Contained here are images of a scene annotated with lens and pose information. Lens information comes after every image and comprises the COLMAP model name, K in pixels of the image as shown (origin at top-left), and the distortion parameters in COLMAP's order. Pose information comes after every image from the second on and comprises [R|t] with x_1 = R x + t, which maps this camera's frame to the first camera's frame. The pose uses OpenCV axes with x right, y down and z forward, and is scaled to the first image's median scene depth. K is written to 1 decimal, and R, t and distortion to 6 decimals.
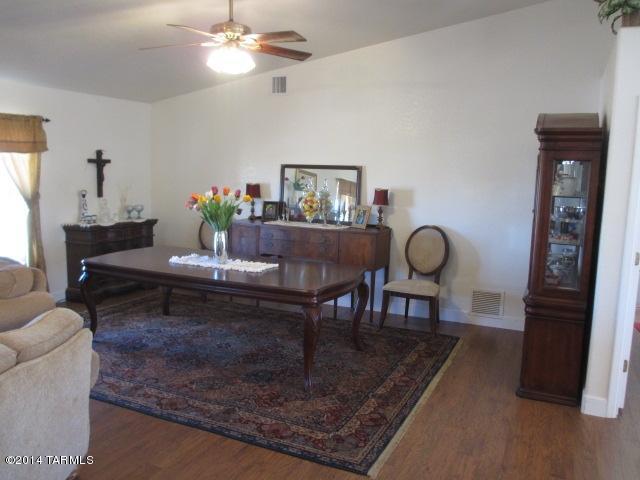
lens RADIAL K [[537.5, 0, 318.8], [0, 537.5, 240.1], [0, 0, 1]] dist [-0.045697, 0.004698]
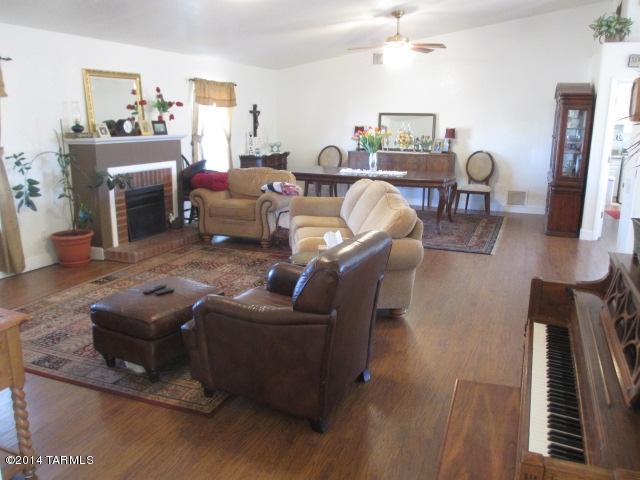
lens RADIAL K [[537.5, 0, 320.2], [0, 537.5, 240.9], [0, 0, 1]] dist [-0.045697, 0.004698]
pose [[0.998341, -0.026820, 0.050944, -0.359604], [0.021755, 0.994999, 0.097491, 0.073600], [-0.053304, -0.096221, 0.993932, -0.579194]]
